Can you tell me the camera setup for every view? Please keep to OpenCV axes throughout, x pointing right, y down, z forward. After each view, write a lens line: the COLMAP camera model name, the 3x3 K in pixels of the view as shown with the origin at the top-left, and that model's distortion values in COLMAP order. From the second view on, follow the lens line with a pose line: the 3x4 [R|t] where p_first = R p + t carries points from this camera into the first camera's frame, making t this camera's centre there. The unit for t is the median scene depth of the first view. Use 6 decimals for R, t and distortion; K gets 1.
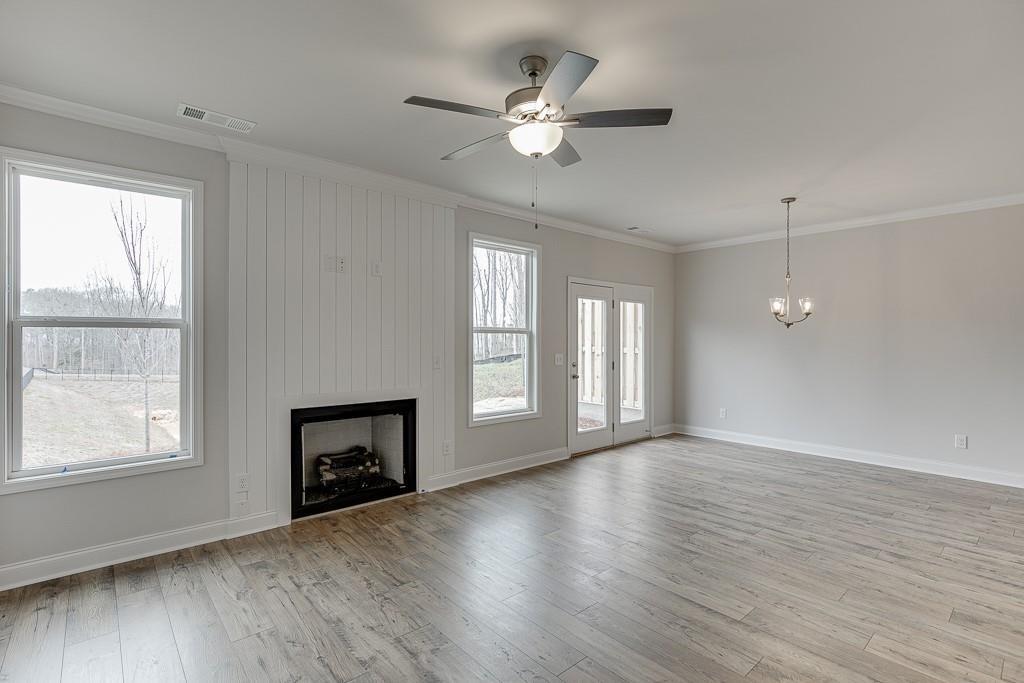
lens RADIAL K [[484.0, 0, 520.1], [0, 484.0, 340.3], [0, 0, 1]] dist [-0.016687, 0.005121]
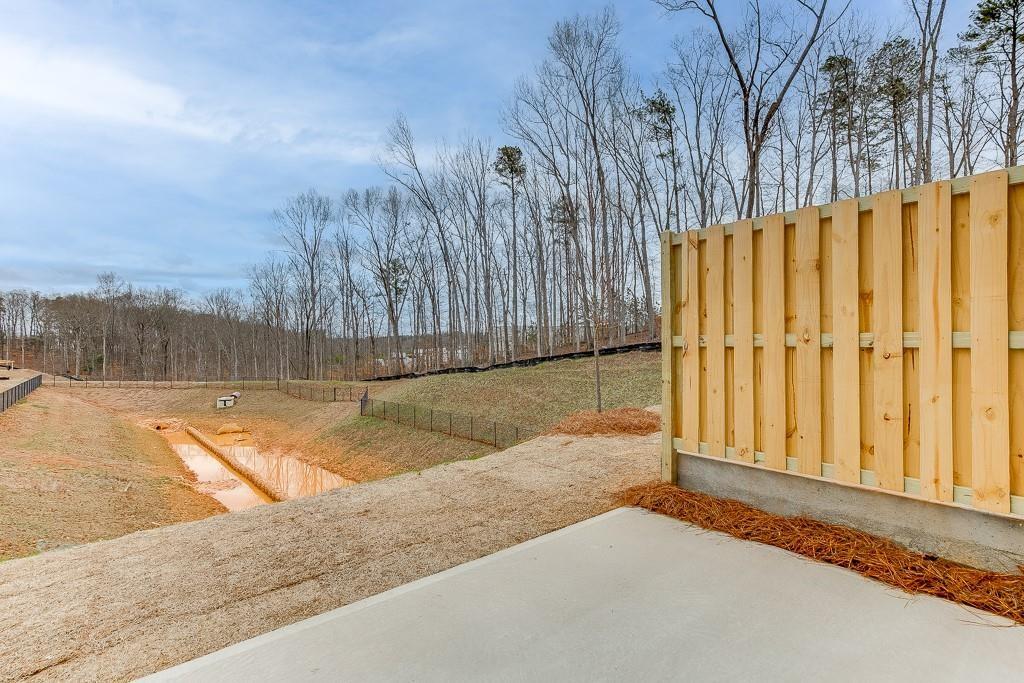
lens RADIAL K [[476.9, 0, 517.9], [0, 476.9, 338.0], [0, 0, 1]] dist [-0.003712, -0.000226]
pose [[0.999144, -0.009183, -0.040338, -0.171504], [0.008721, 0.999894, -0.011630, 0.034240], [0.040440, 0.011269, 0.999118, 1.146805]]
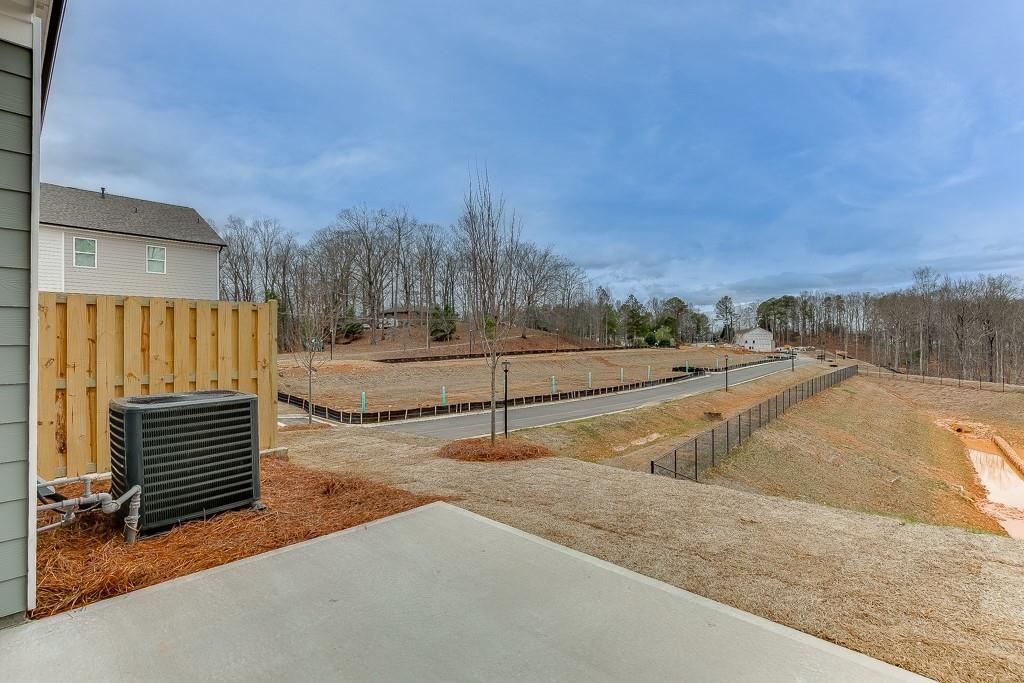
lens RADIAL K [[476.9, 0, 517.9], [0, 476.9, 338.0], [0, 0, 1]] dist [-0.003712, -0.000226]
pose [[0.096883, -0.001245, -0.995295, 0.264925], [-0.006507, 0.999977, -0.001884, 0.028684], [0.995275, 0.006659, 0.096873, 1.519480]]
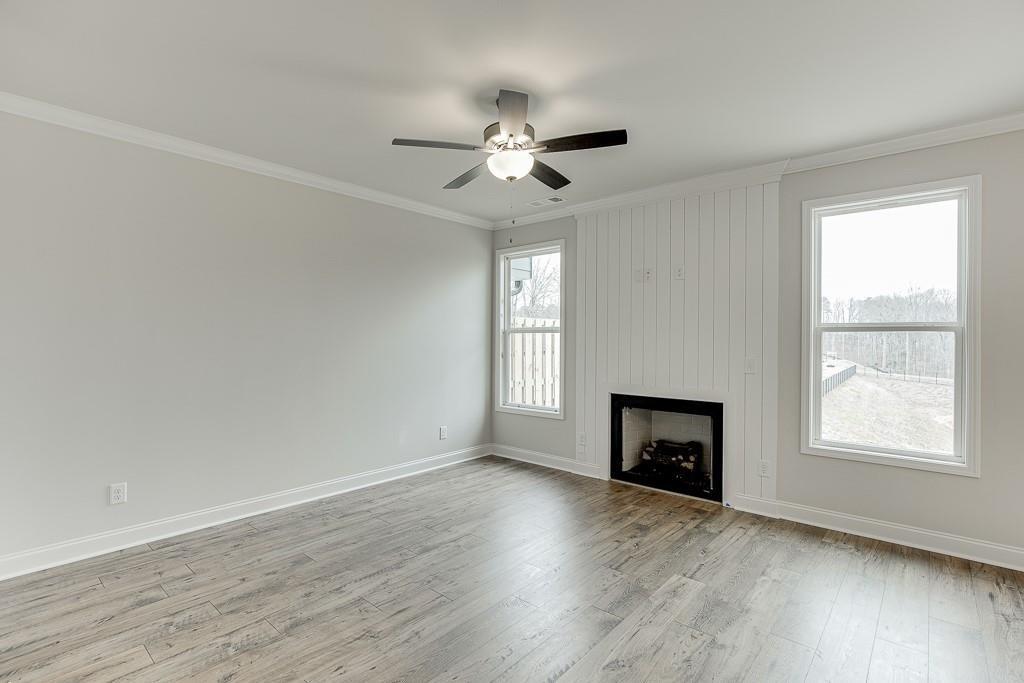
lens RADIAL K [[484.0, 0, 520.1], [0, 484.0, 340.3], [0, 0, 1]] dist [-0.016687, 0.005121]
pose [[0.133247, 0.001960, -0.991081, 0.596377], [-0.006672, 0.999977, 0.001081, 0.000223], [0.991060, 0.006469, 0.133257, 0.440468]]
